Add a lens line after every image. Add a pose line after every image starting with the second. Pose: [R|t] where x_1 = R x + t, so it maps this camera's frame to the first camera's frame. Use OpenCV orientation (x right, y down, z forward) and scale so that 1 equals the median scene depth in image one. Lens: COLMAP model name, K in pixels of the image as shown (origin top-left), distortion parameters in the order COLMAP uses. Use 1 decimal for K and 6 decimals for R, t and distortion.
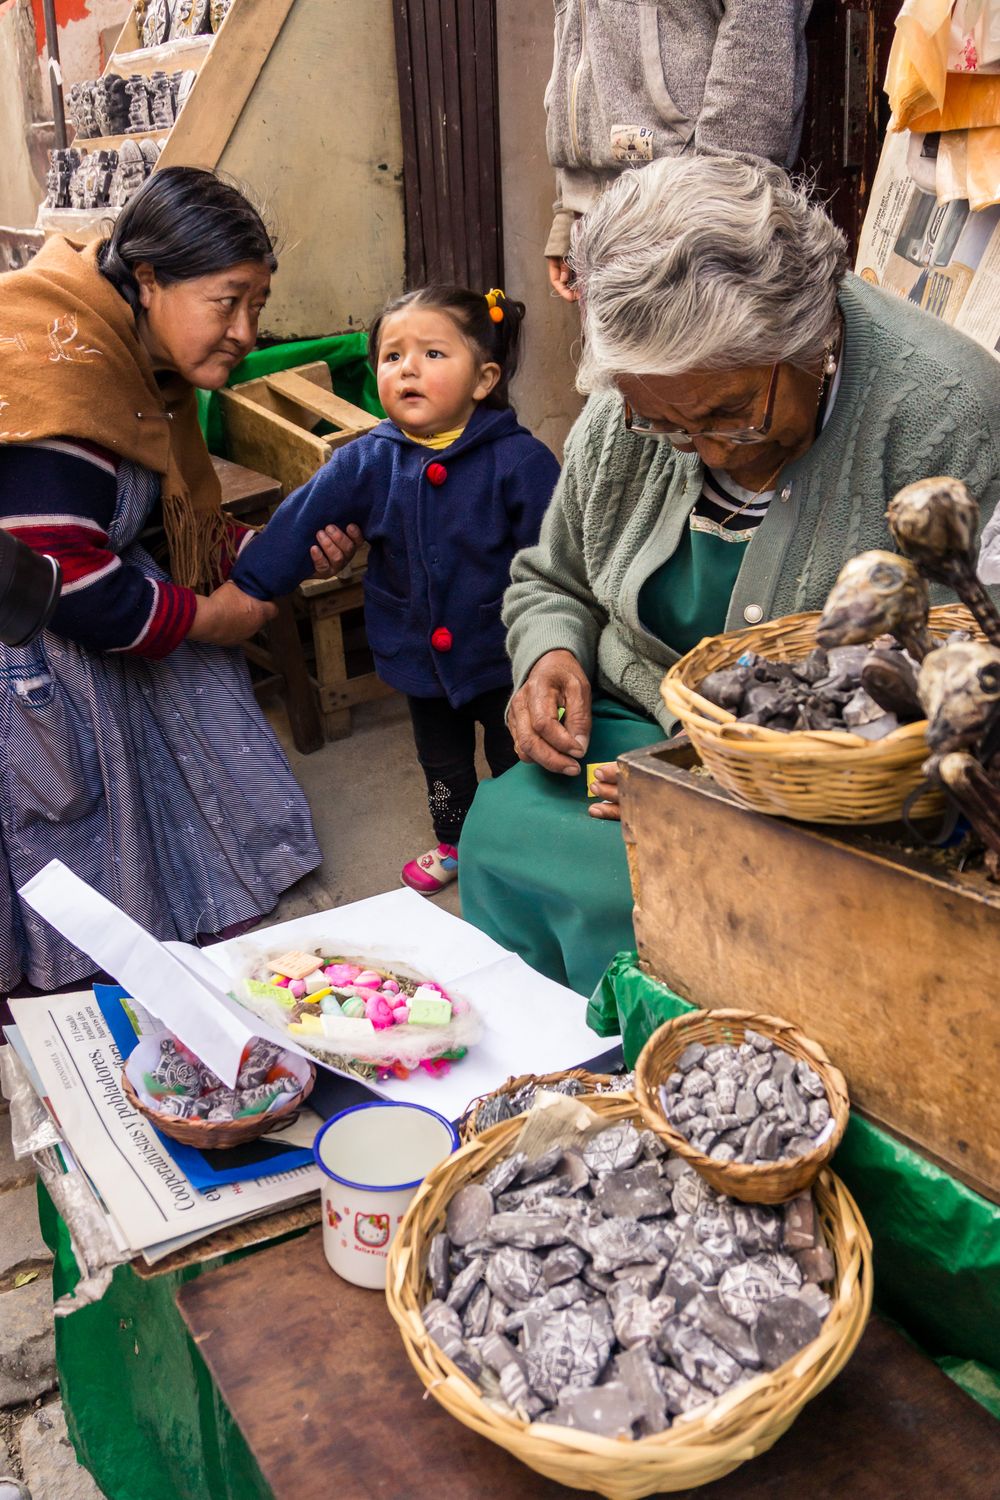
lens RADIAL K [[1333.2, 0, 499.8], [0, 1333.2, 750.7], [0, 0, 1]] dist [-0.007432, 0.007798]
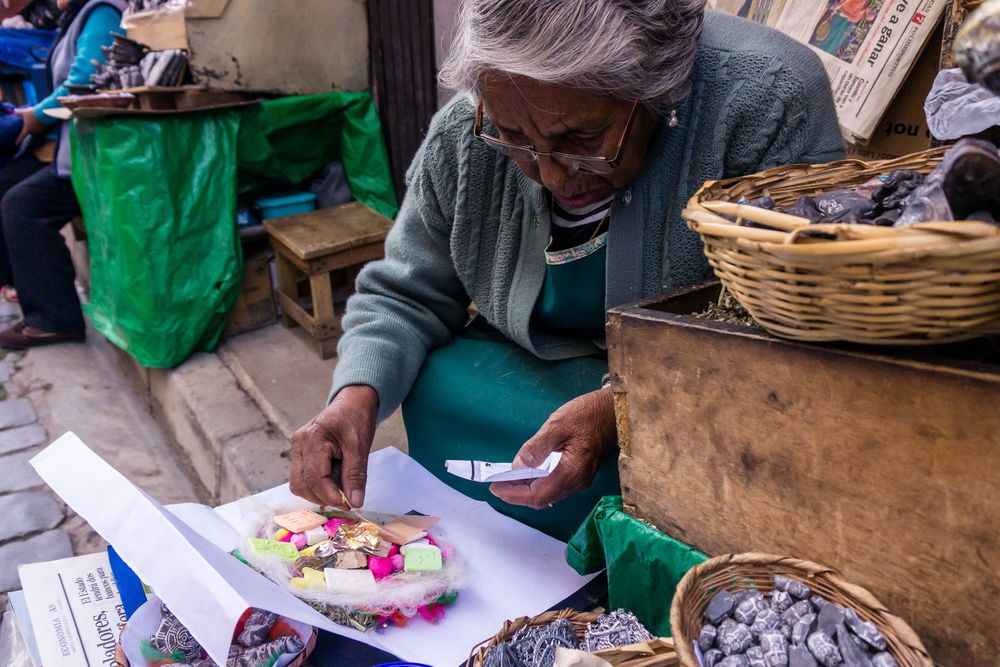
lens RADIAL K [[785.8, 0, 500.7], [0, 785.8, 333.6], [0, 0, 1]] dist [0.002104, -0.015174]
pose [[0.995019, -0.017785, 0.098088, -0.059582], [0.023160, 0.998276, -0.053937, 0.057532], [-0.096960, 0.055940, 0.993715, 0.414499]]
